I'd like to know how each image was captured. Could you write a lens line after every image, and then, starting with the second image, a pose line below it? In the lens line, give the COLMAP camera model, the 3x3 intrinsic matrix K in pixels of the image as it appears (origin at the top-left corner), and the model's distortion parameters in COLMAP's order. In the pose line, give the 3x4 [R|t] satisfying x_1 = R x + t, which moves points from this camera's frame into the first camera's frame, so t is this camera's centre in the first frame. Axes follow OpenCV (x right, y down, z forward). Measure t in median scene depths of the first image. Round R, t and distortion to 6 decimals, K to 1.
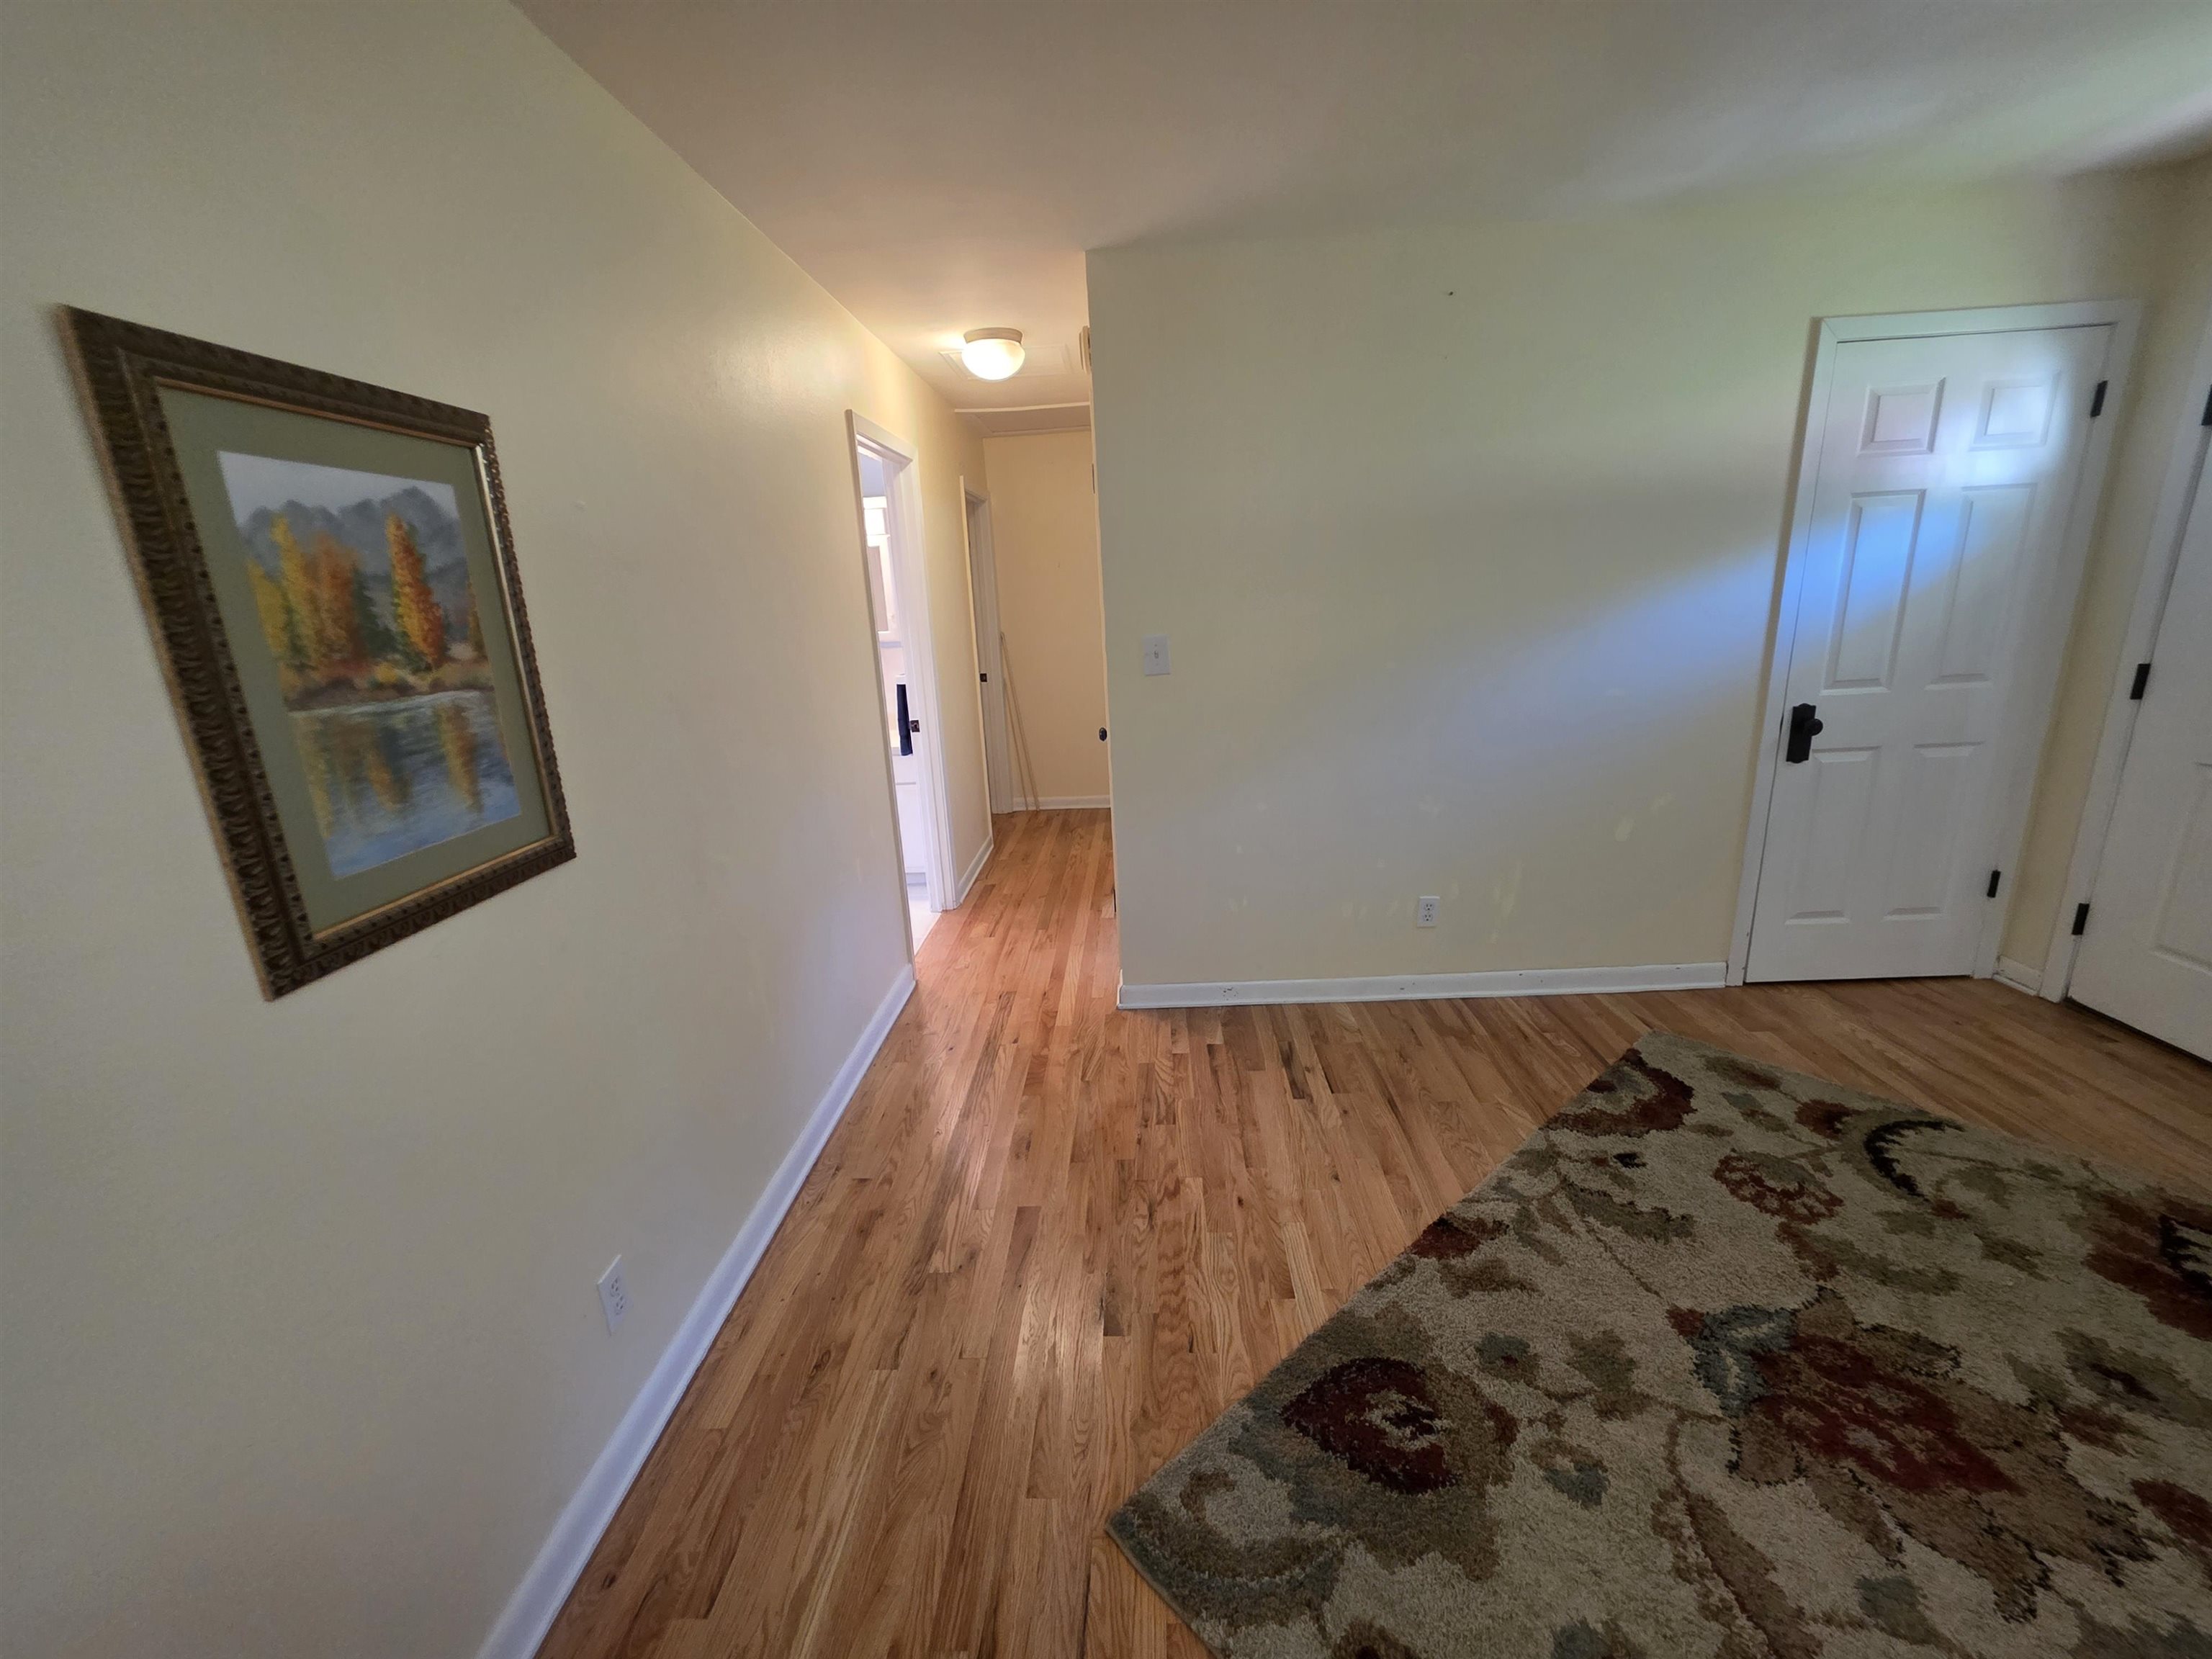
lens RADIAL K [[890.9, 0, 1110.9], [0, 890.9, 826.8], [0, 0, 1]] dist [0.000748, 0.000061]
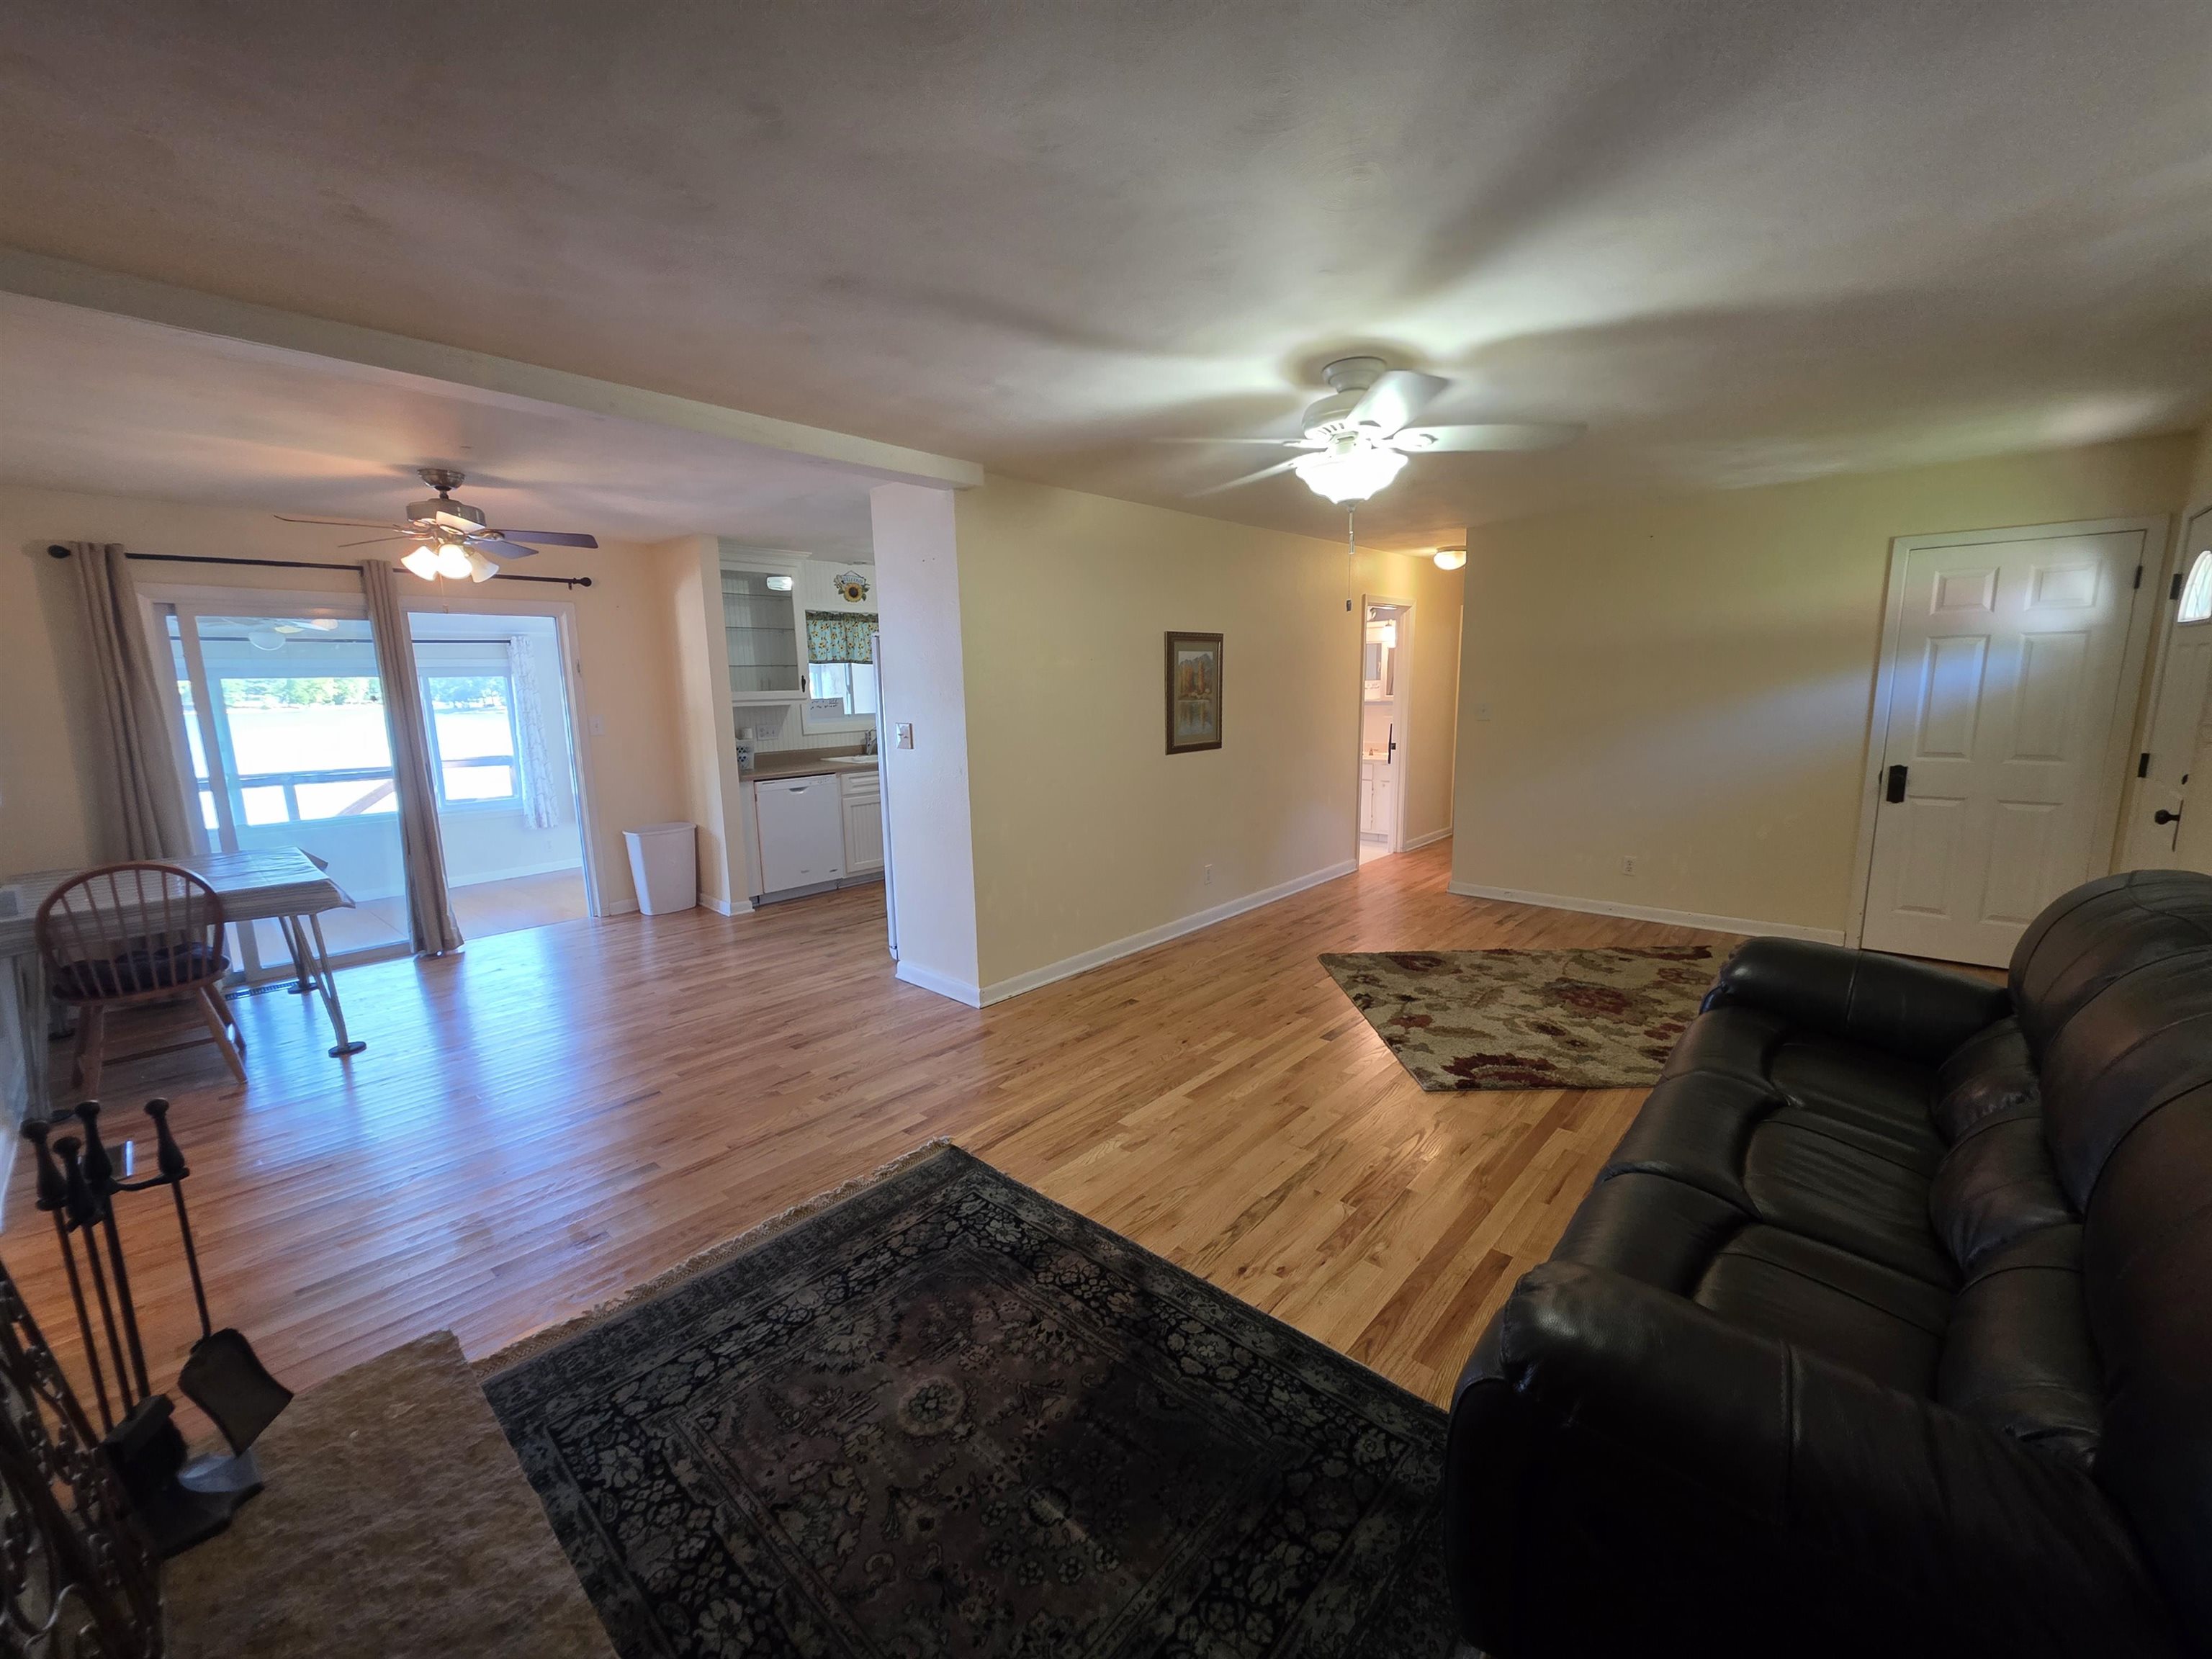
lens RADIAL K [[884.3, 0, 1110.1], [0, 884.3, 829.5], [0, 0, 1]] dist [0.001876, -0.000219]
pose [[0.764674, 0.143271, -0.628289, 1.188624], [-0.184356, 0.982860, -0.000249, 0.387626], [0.617484, 0.116019, 0.777980, -1.783520]]
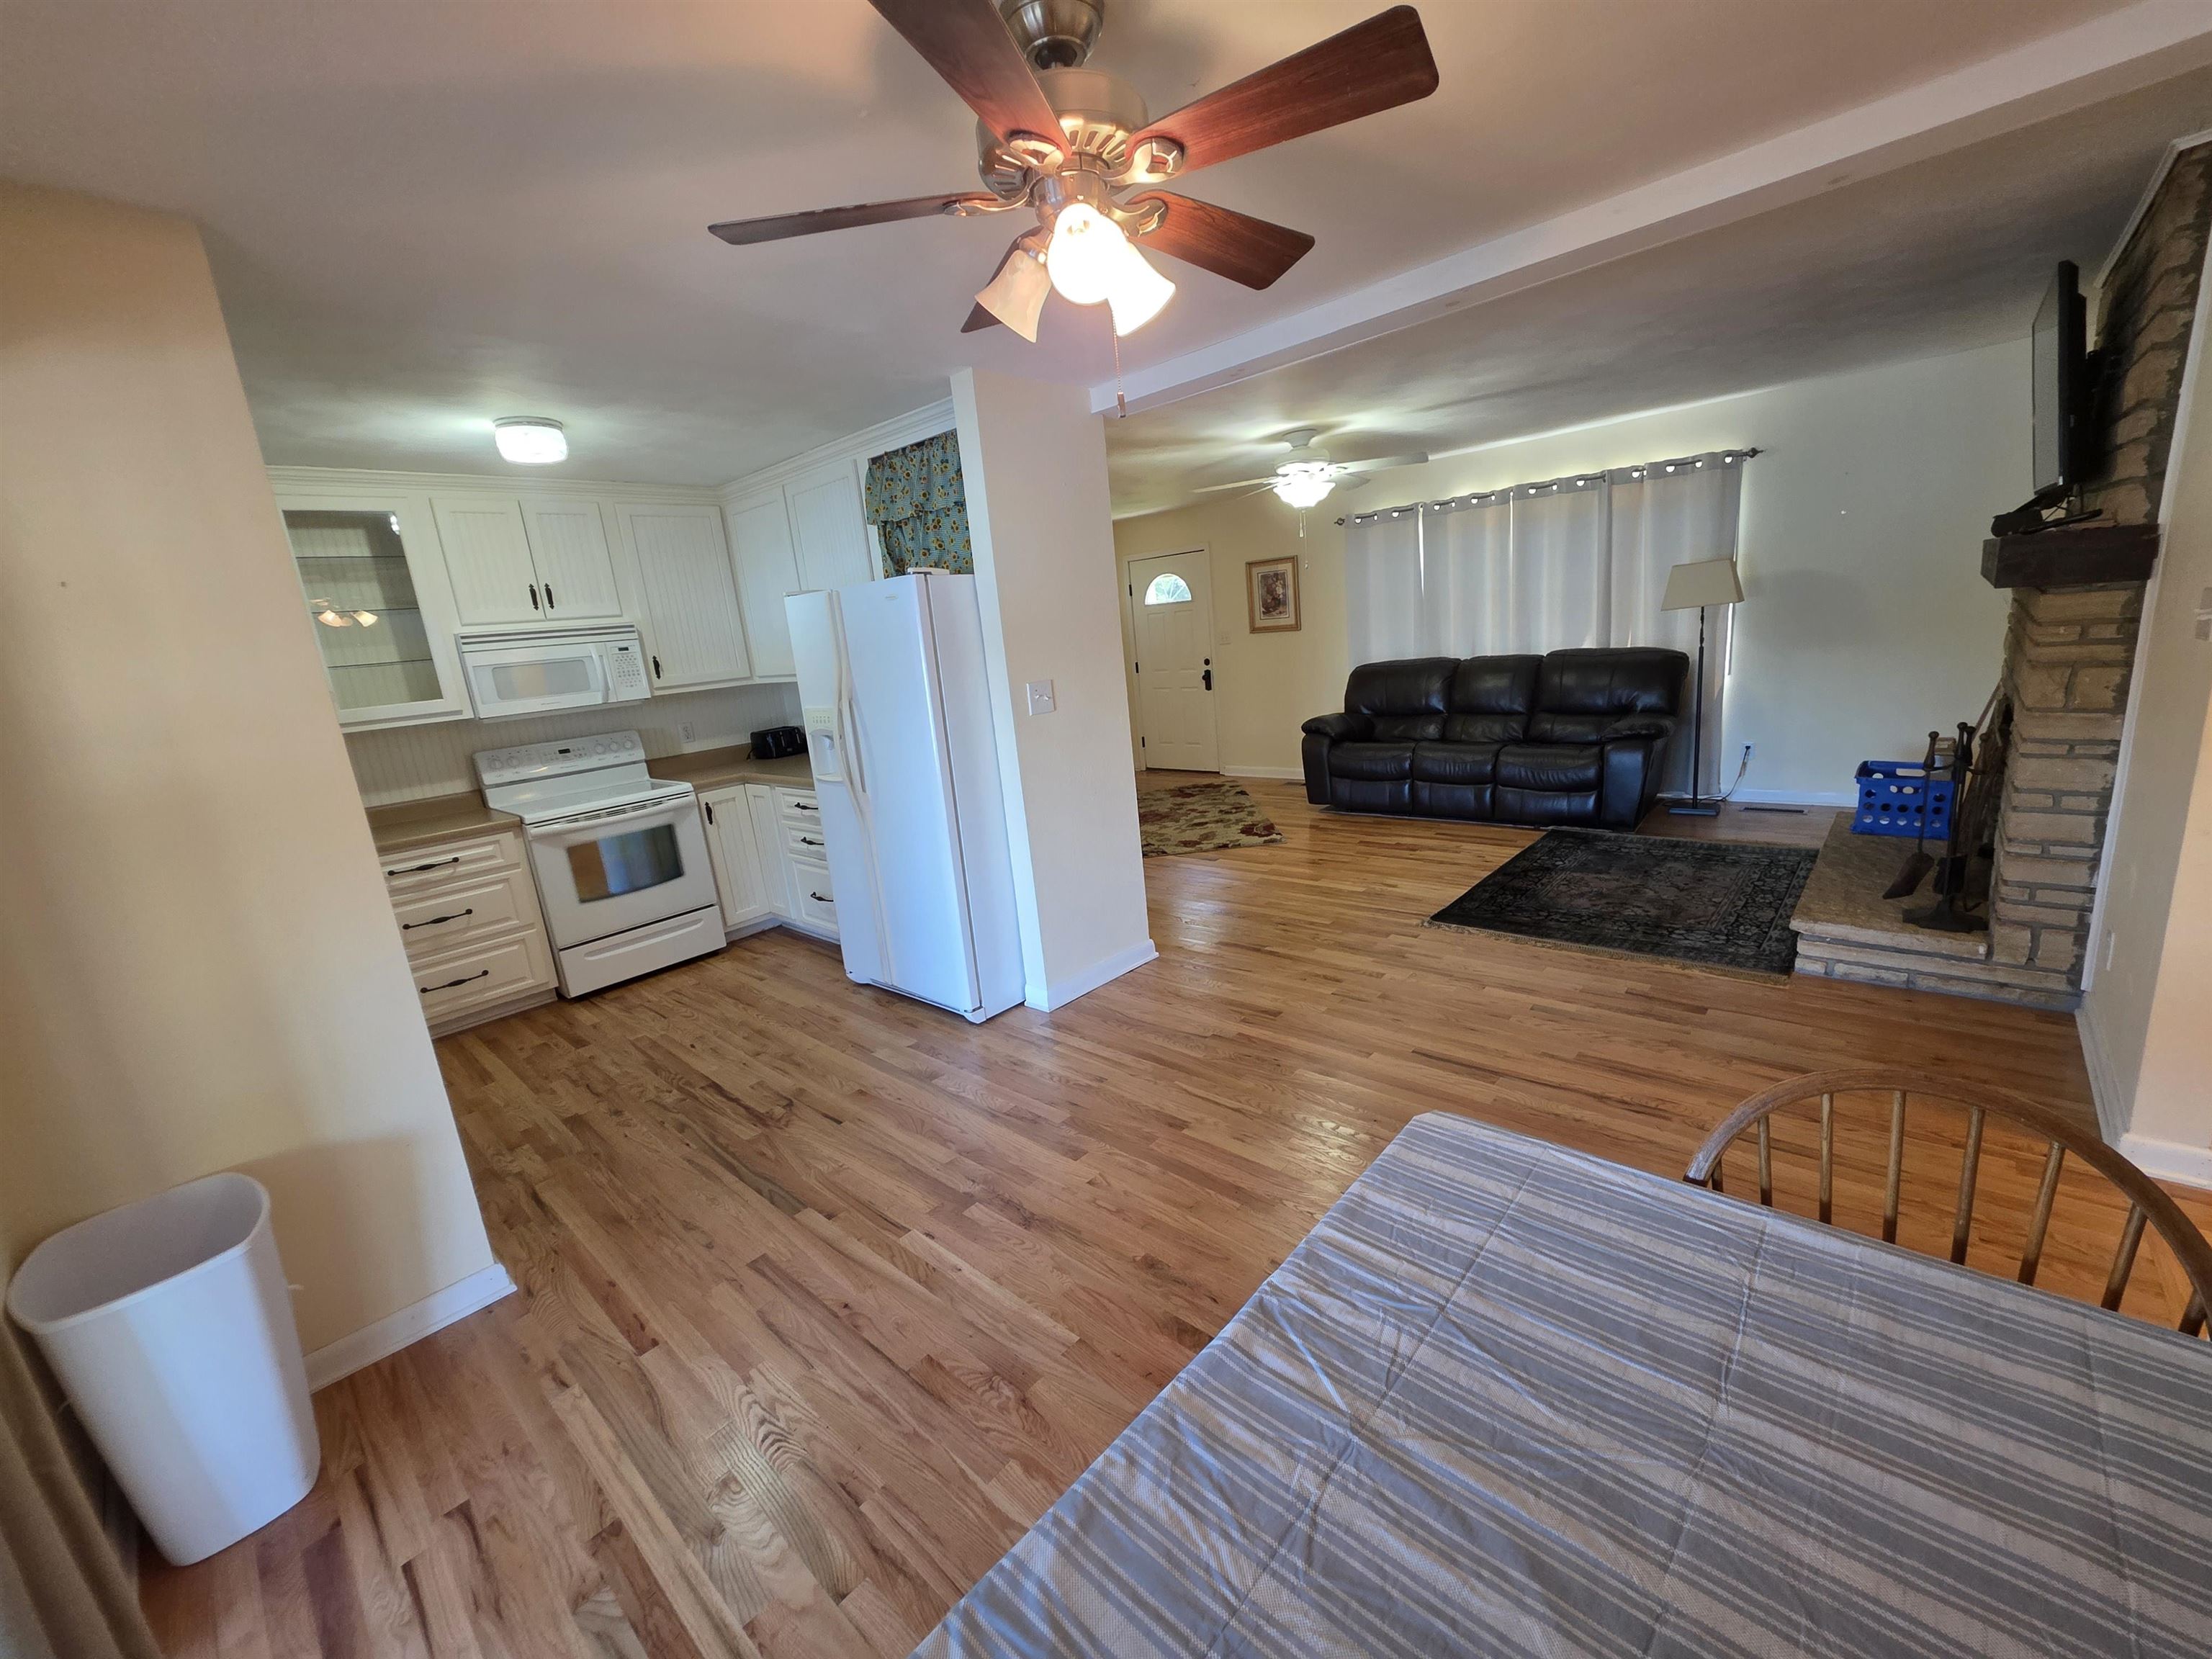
lens RADIAL K [[882.1, 0, 1112.5], [0, 882.1, 829.3], [0, 0, 1]] dist [0.001787, 0.000056]
pose [[0.646267, -0.185004, 0.740346, -2.291644], [0.256557, 0.966370, 0.017530, 0.528862], [-0.718692, 0.178612, 0.671997, -1.636983]]
